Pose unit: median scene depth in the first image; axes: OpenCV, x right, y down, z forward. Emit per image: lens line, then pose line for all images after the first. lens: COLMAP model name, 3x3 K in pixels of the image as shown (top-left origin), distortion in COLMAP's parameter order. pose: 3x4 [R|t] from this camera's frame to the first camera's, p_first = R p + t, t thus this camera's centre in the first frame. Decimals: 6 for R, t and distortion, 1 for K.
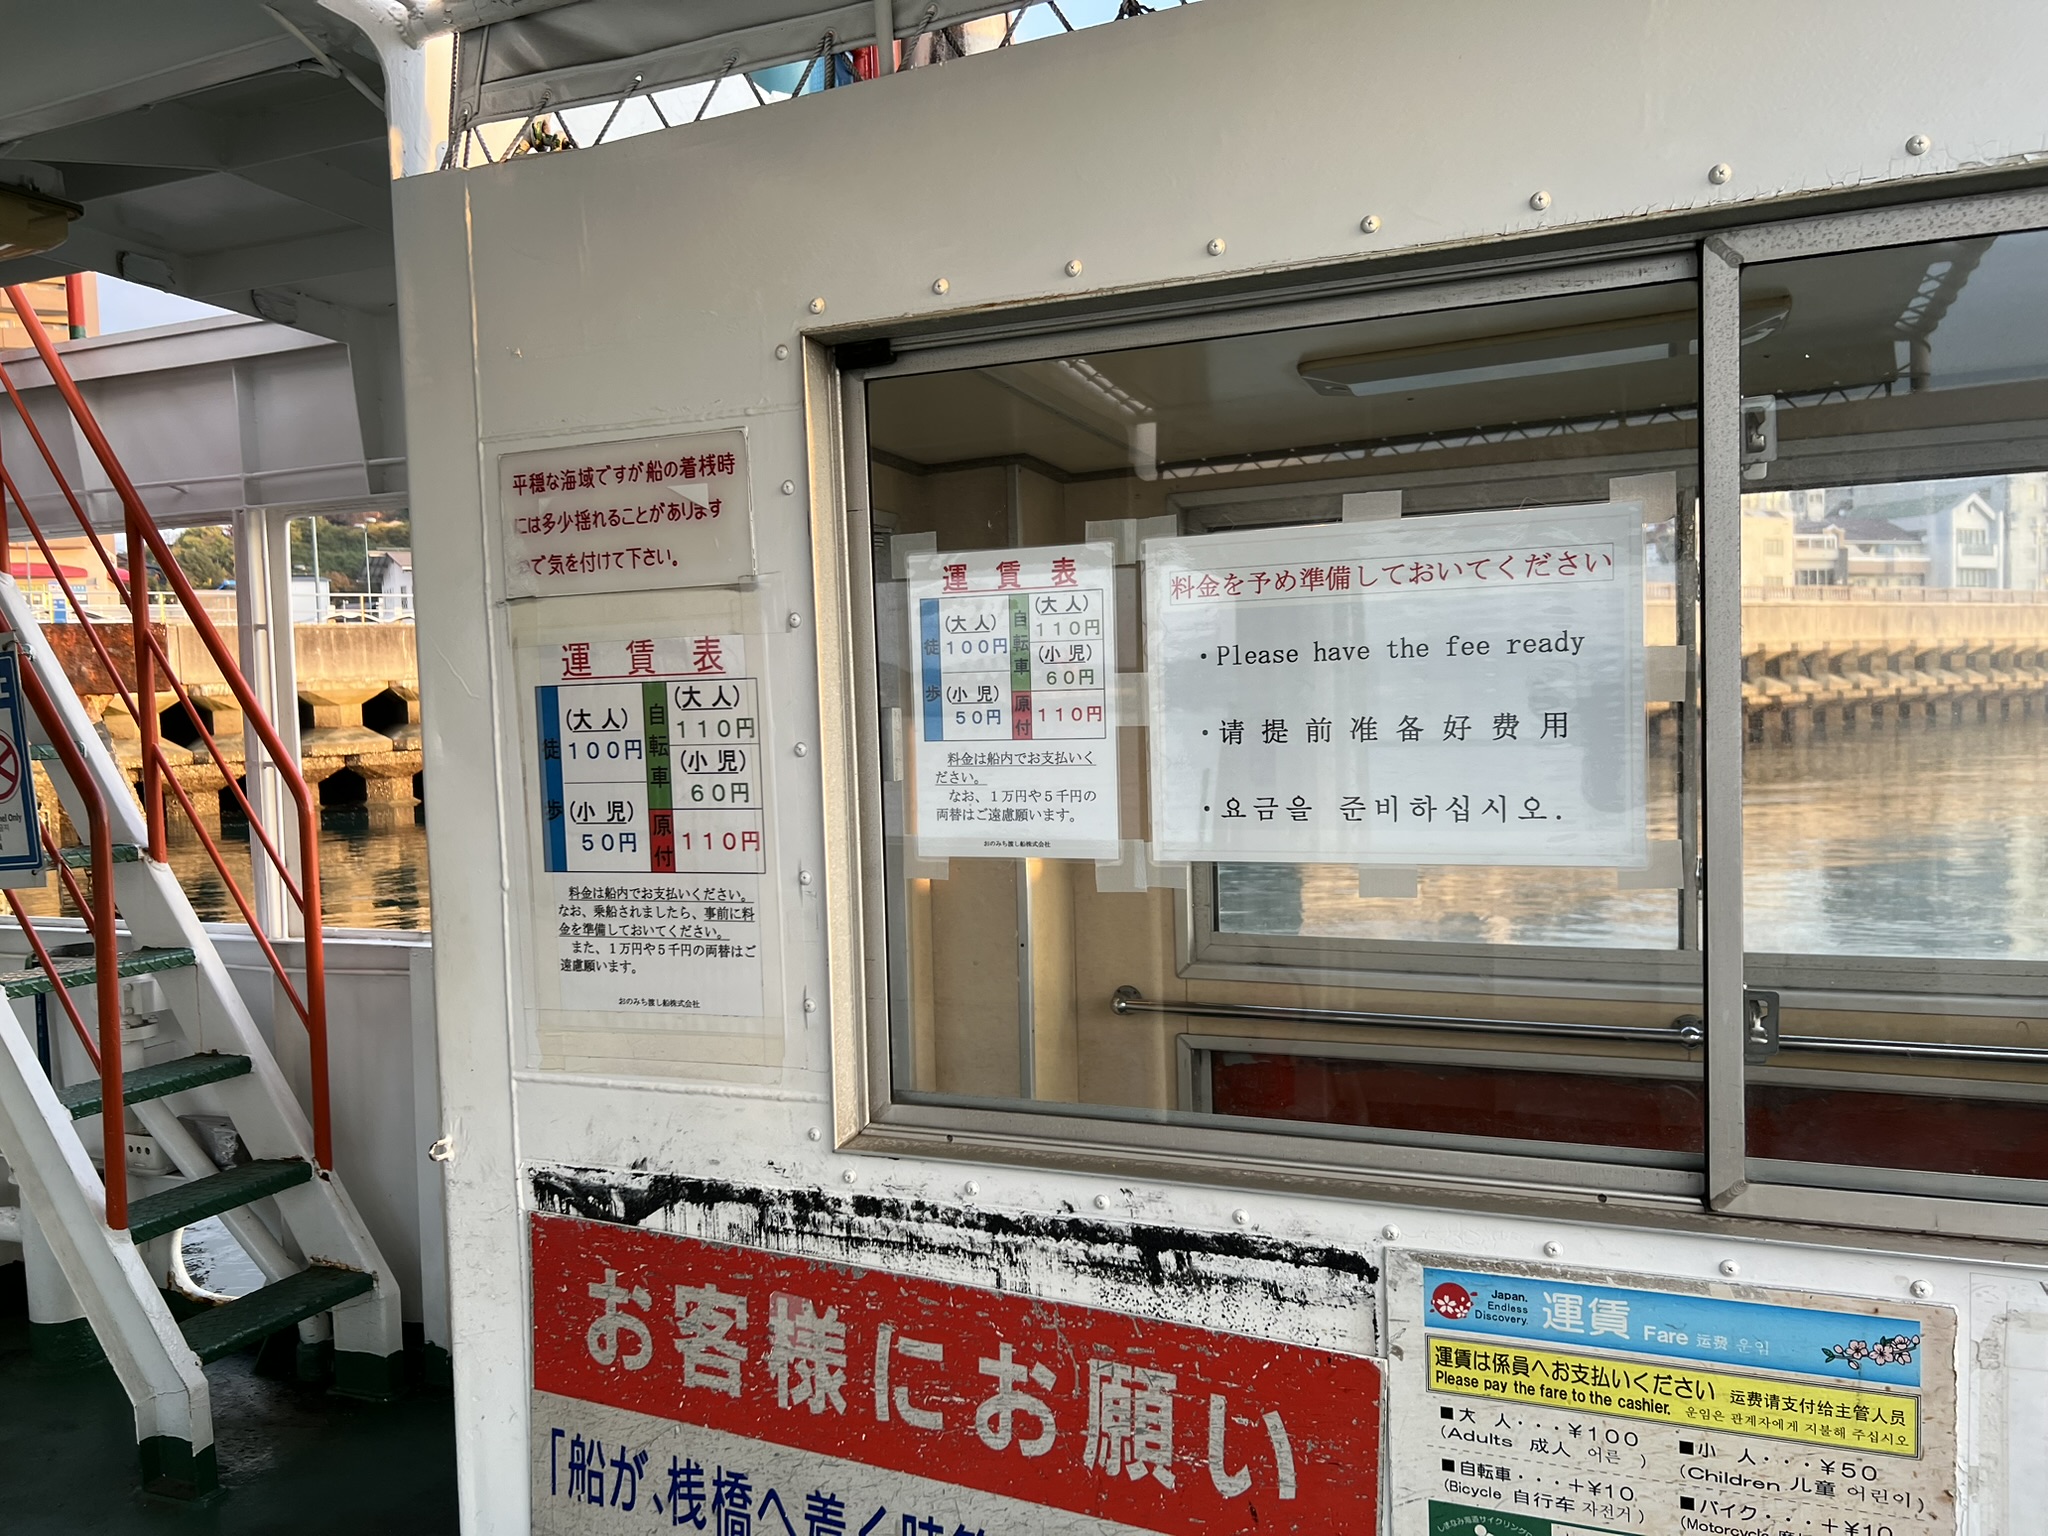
lens RADIAL K [[1511.6, 0, 999.1], [0, 1511.6, 792.9], [0, 0, 1]] dist [0.044616, -0.045816]
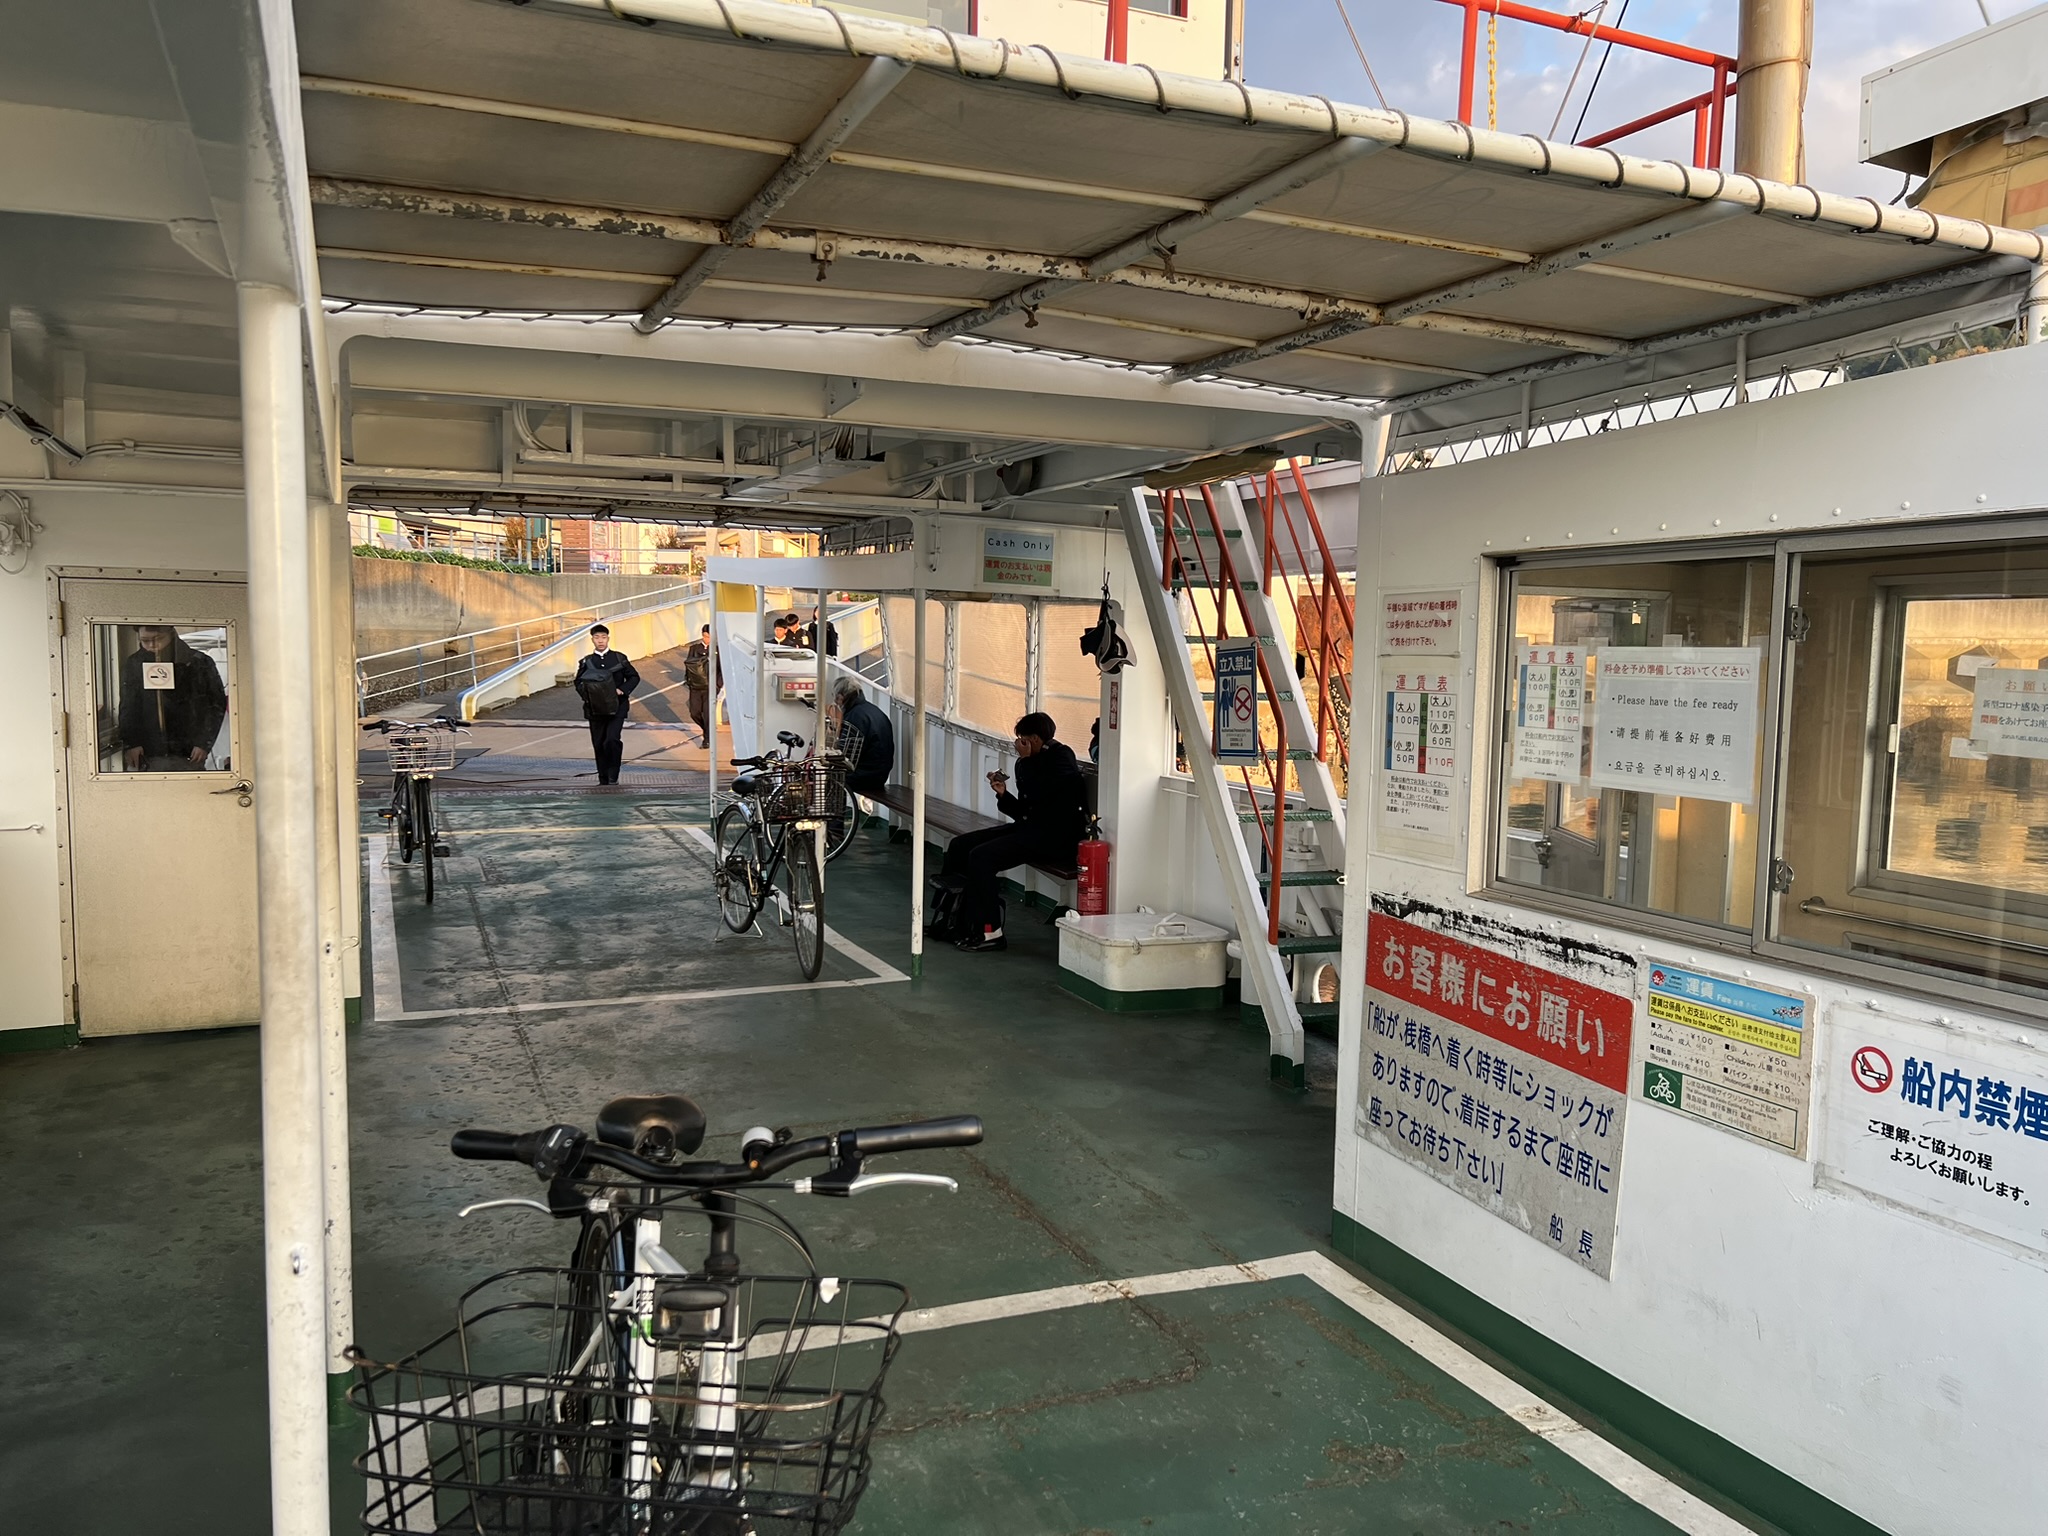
lens RADIAL K [[1511.6, 0, 1023.4], [0, 1511.6, 773.7], [0, 0, 1]] dist [0.044616, -0.045816]
pose [[0.706723, 0.098507, -0.700599, 1.040694], [-0.080820, 0.995018, 0.058377, -0.036132], [0.702859, 0.015366, 0.711163, -1.177968]]
